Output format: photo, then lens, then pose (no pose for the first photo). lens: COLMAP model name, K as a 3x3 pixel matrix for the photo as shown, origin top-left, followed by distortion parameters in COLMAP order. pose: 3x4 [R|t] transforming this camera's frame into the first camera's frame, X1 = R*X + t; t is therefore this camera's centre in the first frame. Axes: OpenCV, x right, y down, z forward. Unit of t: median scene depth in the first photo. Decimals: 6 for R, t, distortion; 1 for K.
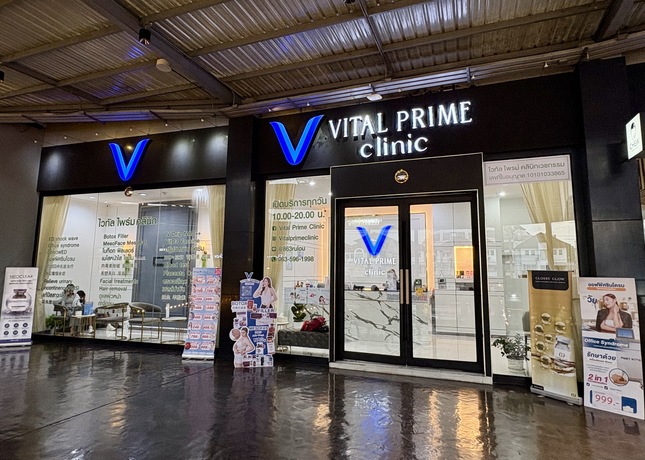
lens RADIAL K [[389.6, 0, 325.4], [0, 389.6, 216.3], [0, 0, 1]] dist [-0.027893, 0.001997]
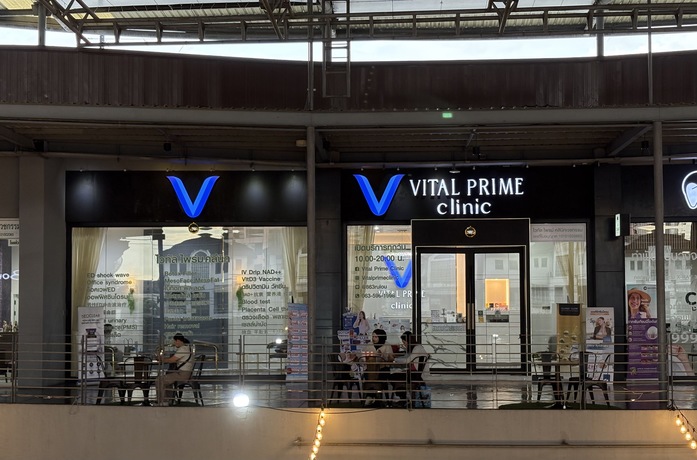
lens RADIAL K [[1044.9, 0, 348.4], [0, 1044.9, 230.5], [0, 0, 1]] dist [-0.024314, 0.000000]
pose [[0.955528, 0.007706, 0.294800, -1.204546], [-0.028403, 0.997416, 0.065989, -0.322002], [-0.293530, -0.071428, 0.953278, -2.171099]]
